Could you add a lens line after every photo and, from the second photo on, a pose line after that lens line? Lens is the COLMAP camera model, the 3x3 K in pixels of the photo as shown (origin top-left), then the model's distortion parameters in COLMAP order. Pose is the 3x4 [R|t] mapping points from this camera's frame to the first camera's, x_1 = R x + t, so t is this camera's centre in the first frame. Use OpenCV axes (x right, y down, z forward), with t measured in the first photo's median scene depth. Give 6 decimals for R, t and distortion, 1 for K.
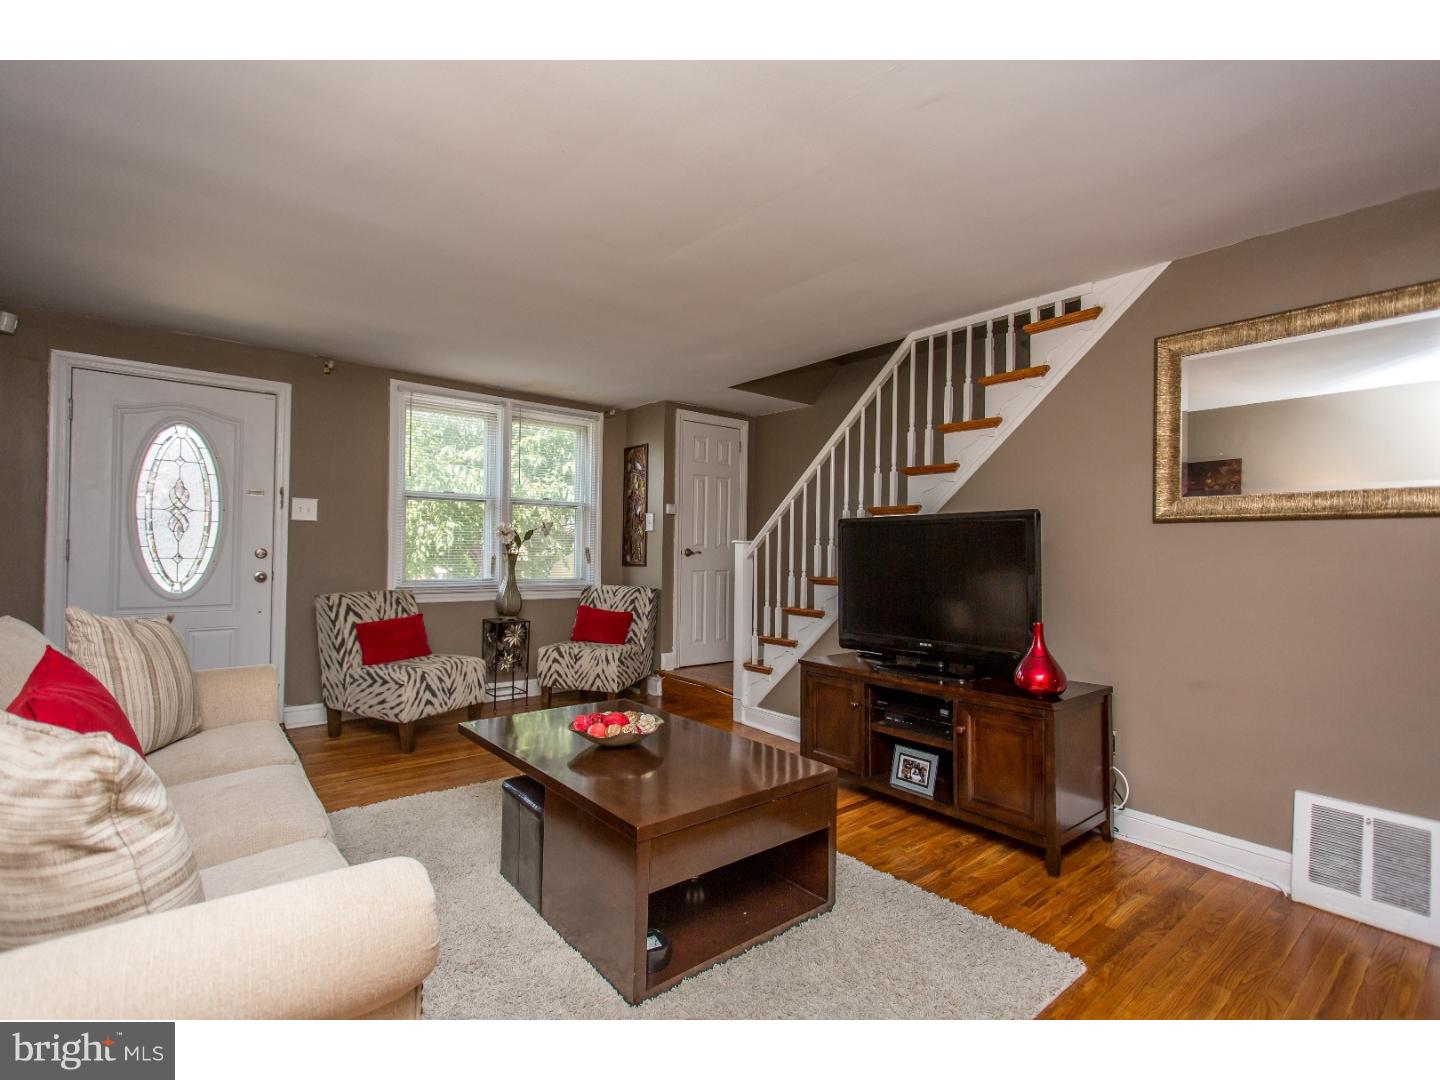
lens RADIAL K [[696.6, 0, 720.0], [0, 696.6, 540.0], [0, 0, 1]] dist [0.000223, 0.000505]
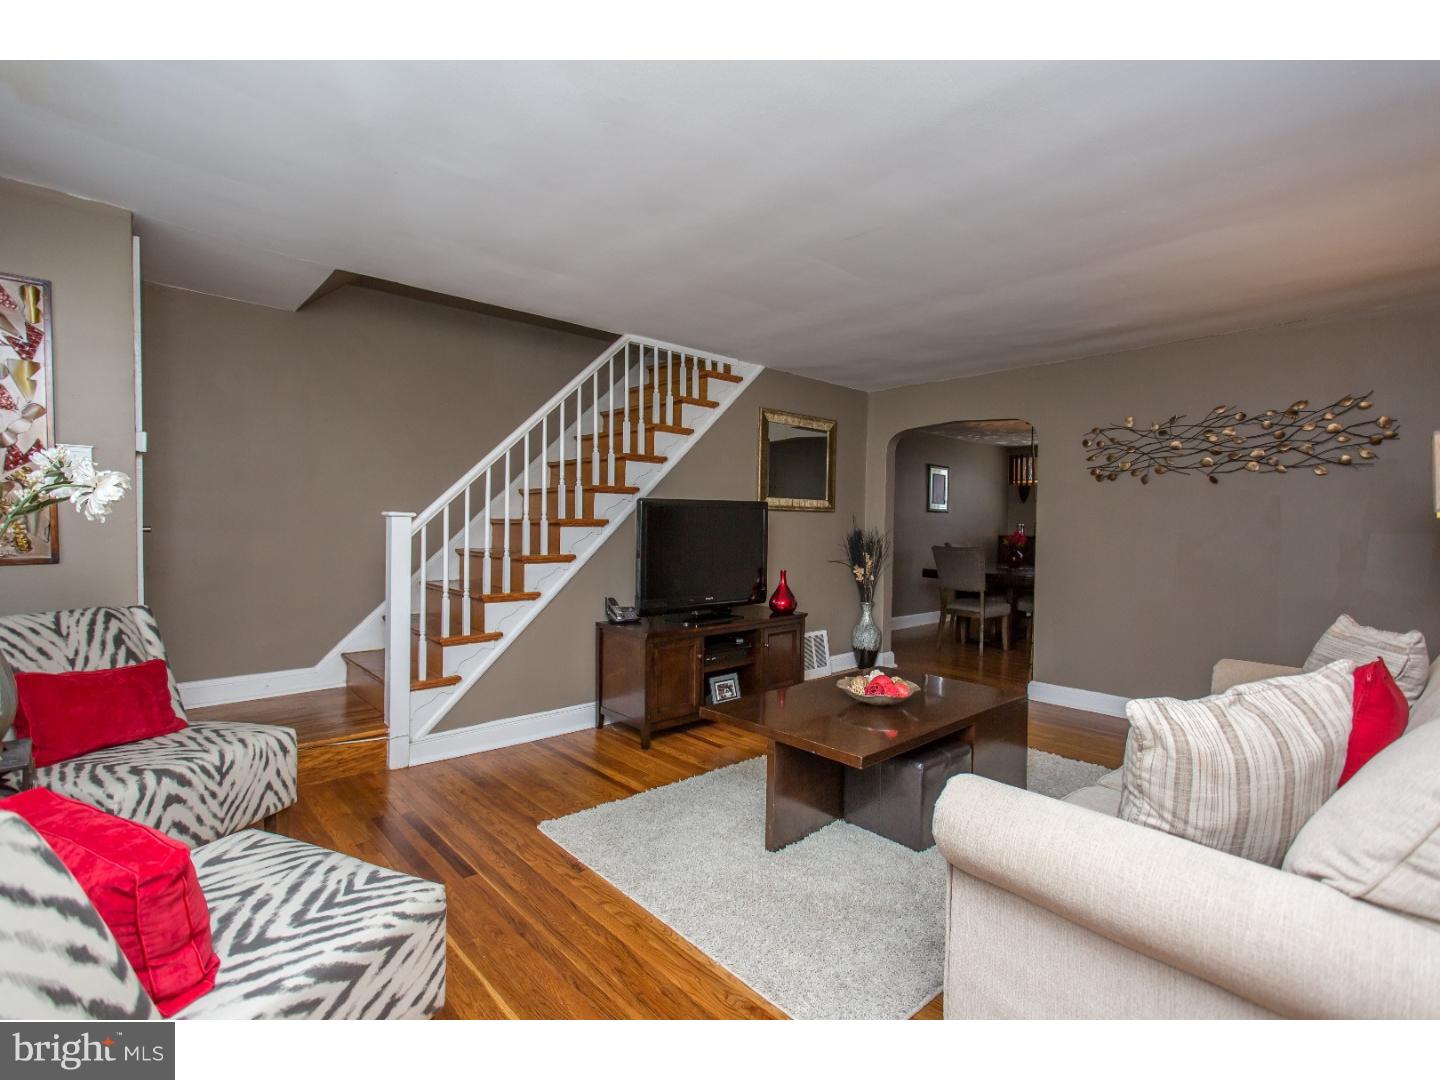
lens RADIAL K [[673.1, 0, 713.2], [0, 673.1, 543.8], [0, 0, 1]] dist [0.007995, 0.000729]
pose [[-0.051066, -0.045231, 0.997670, -0.722660], [-0.028706, 0.998628, 0.043805, -0.007080], [-0.998283, -0.026402, -0.052294, 0.783507]]
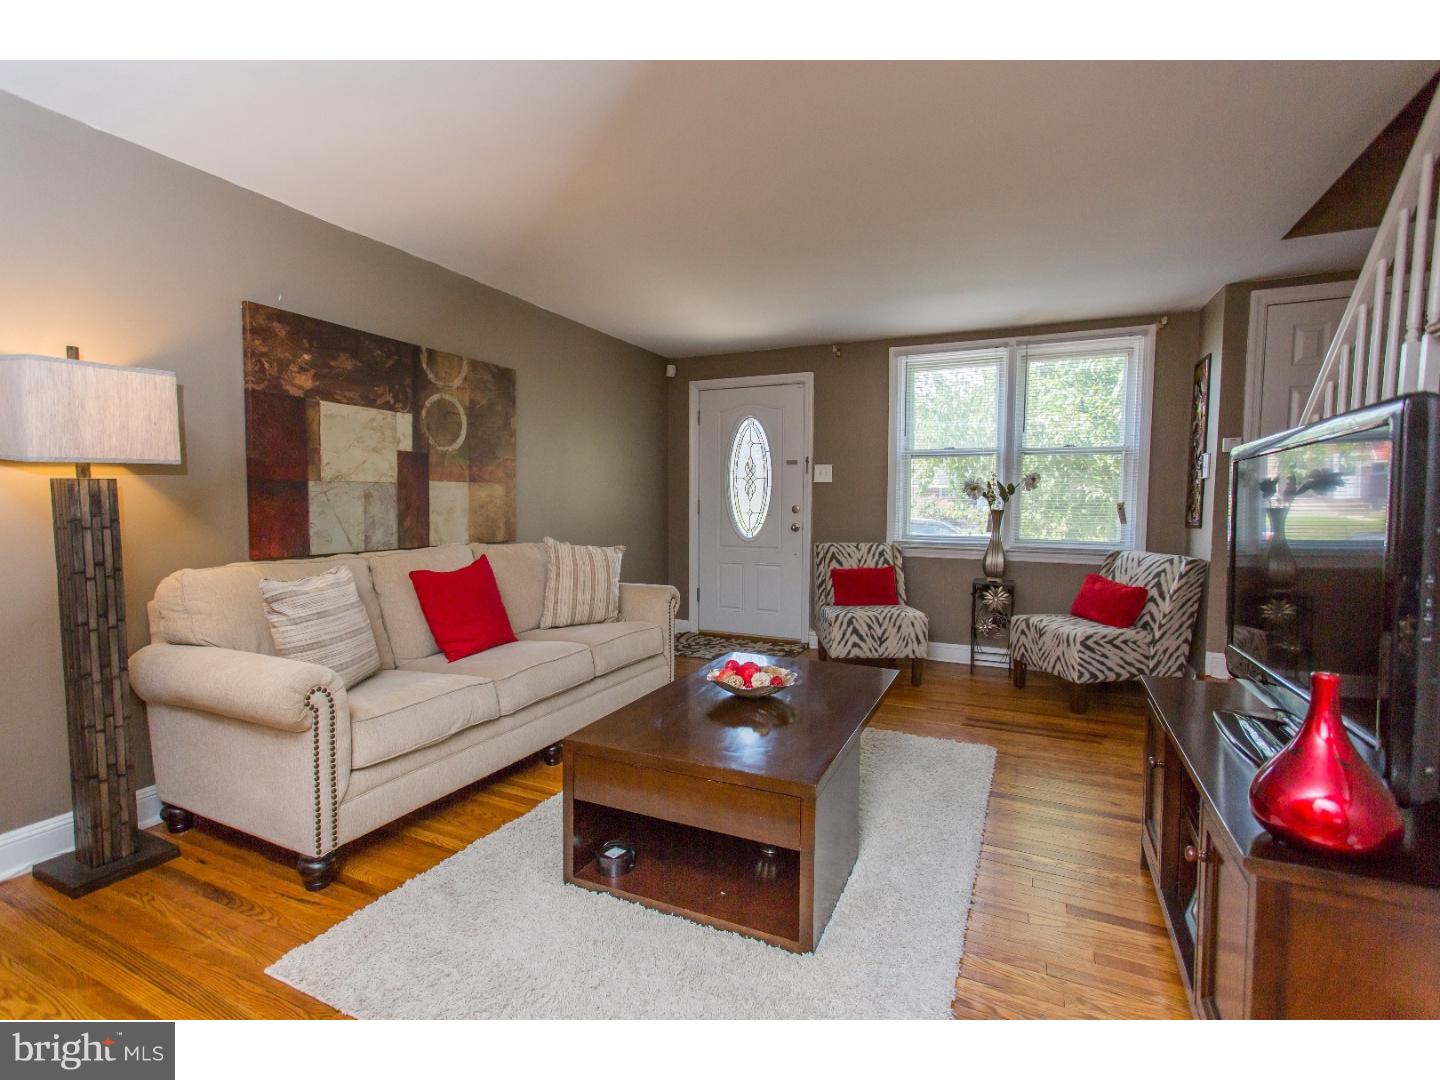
lens RADIAL K [[673.1, 0, 713.2], [0, 673.1, 543.8], [0, 0, 1]] dist [0.007995, 0.000729]
pose [[0.415932, 0.045674, -0.908248, 0.407746], [0.013707, 0.998310, 0.056480, 0.010285], [0.909292, -0.035941, 0.414603, 0.333255]]
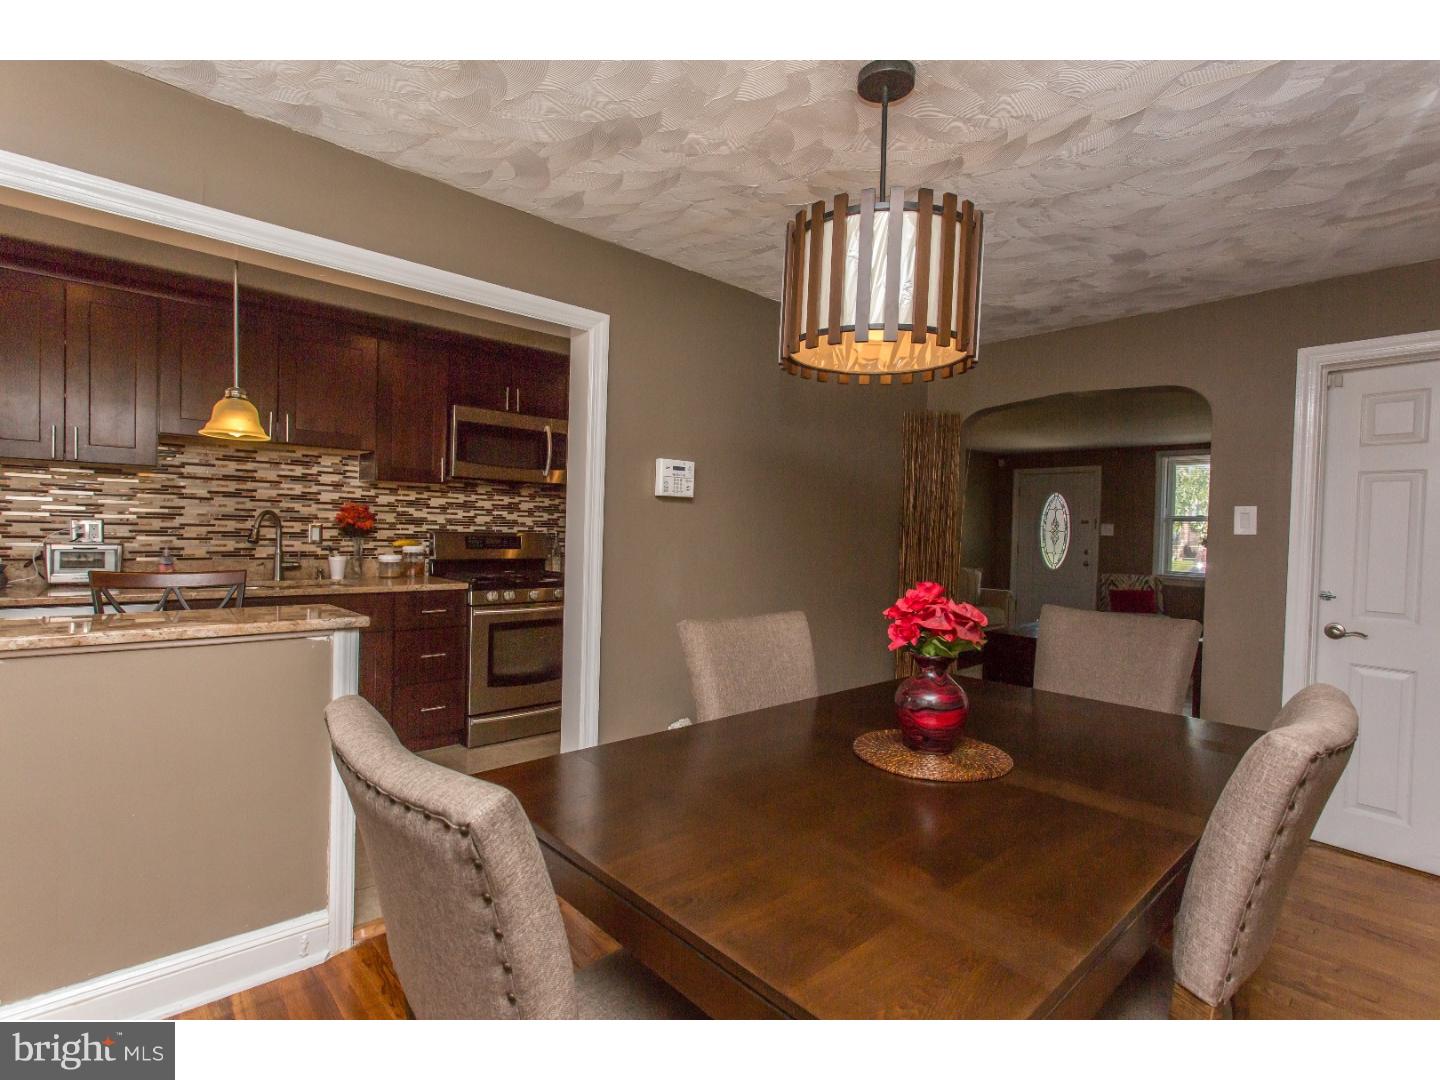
lens RADIAL K [[696.6, 0, 720.0], [0, 696.6, 540.0], [0, 0, 1]] dist [0.000223, 0.000505]
pose [[0.049208, 0.002831, -0.998785, 1.280428], [-0.013048, 0.999912, 0.002191, -0.006101], [0.998703, 0.012925, 0.049241, -0.159439]]
